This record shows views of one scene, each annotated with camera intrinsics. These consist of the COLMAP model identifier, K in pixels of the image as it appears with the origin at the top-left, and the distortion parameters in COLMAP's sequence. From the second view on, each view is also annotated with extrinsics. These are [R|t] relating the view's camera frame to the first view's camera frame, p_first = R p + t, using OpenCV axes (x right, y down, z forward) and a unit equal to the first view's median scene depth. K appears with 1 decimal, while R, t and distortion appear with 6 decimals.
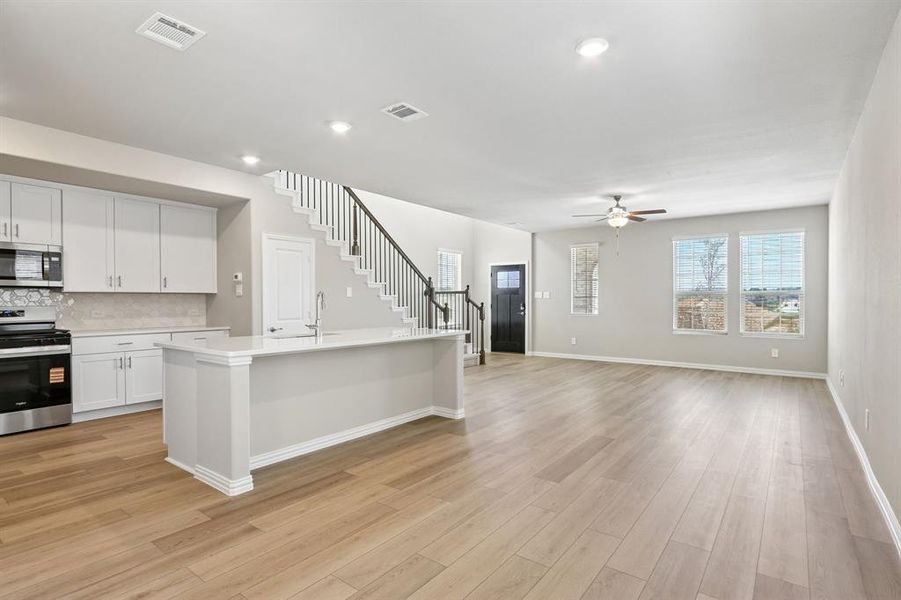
lens RADIAL K [[457.1, 0, 450.3], [0, 457.1, 303.5], [0, 0, 1]] dist [-0.000844, -0.000239]
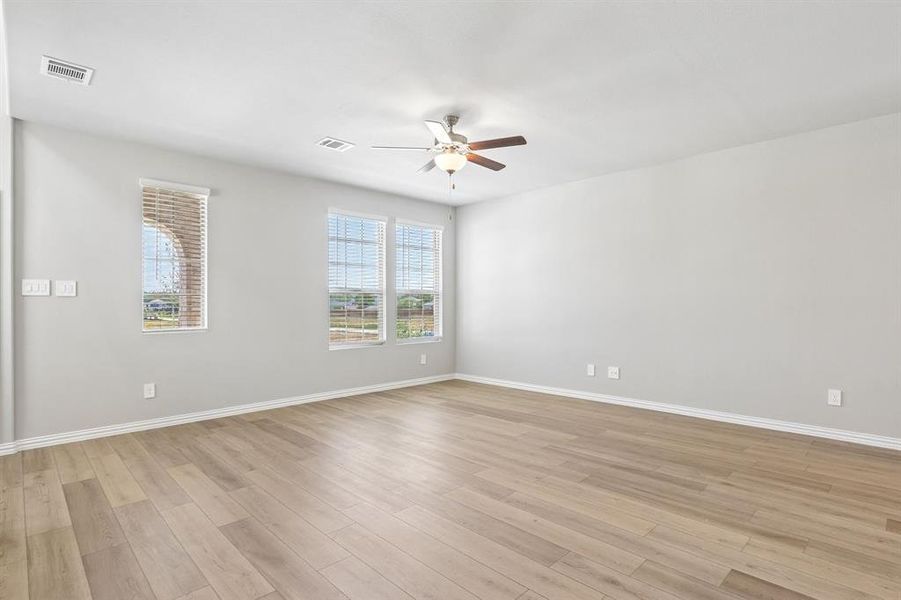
lens RADIAL K [[457.1, 0, 450.3], [0, 457.1, 303.5], [0, 0, 1]] dist [-0.000844, -0.000239]
pose [[0.159103, -0.002758, 0.987258, -0.149214], [0.012175, 0.999926, 0.000831, -0.001620], [-0.987187, 0.011887, 0.159125, 0.705545]]
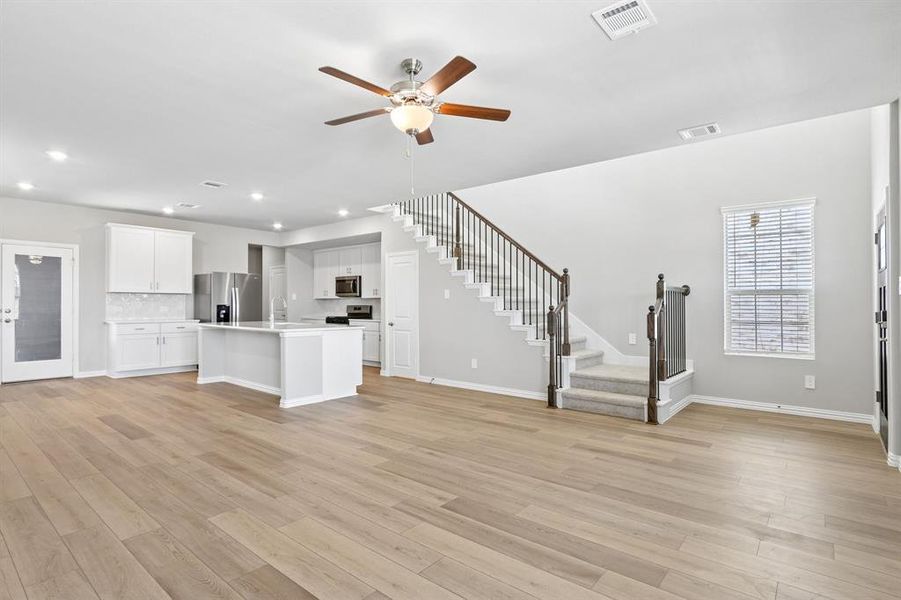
lens RADIAL K [[453.4, 0, 460.4], [0, 453.4, 299.9], [0, 0, 1]] dist [-0.004505, -0.000371]
pose [[-0.035928, -0.011954, -0.999283, 0.616786], [-0.009796, 0.999885, -0.011609, -0.000495], [0.999306, 0.009372, -0.036041, 0.822504]]
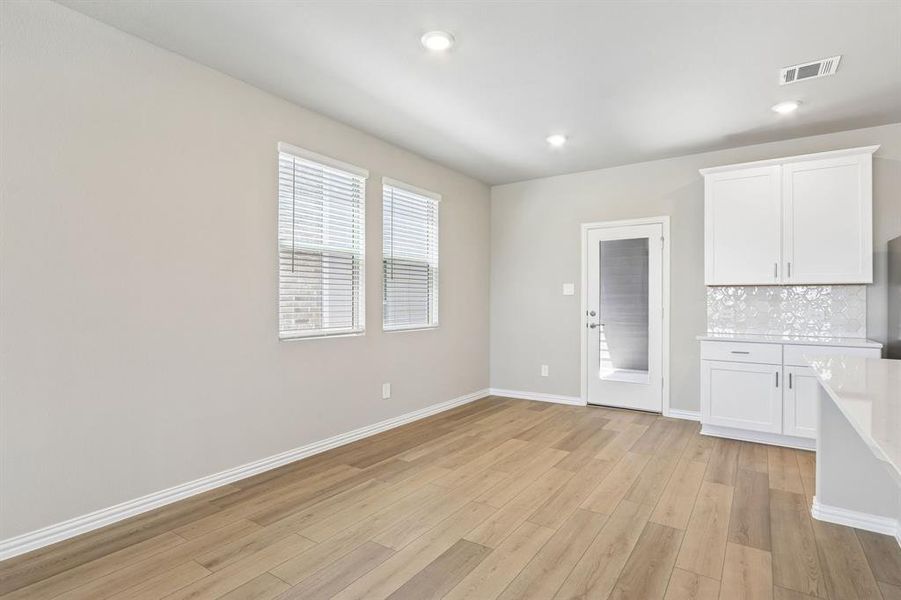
lens RADIAL K [[453.7, 0, 451.1], [0, 453.7, 301.2], [0, 0, 1]] dist [-0.003149, -0.000472]
pose [[-0.998613, -0.001997, -0.052606, 0.106114], [-0.002532, 0.999946, 0.010098, -0.005187], [0.052583, 0.010217, -0.998564, 0.629153]]
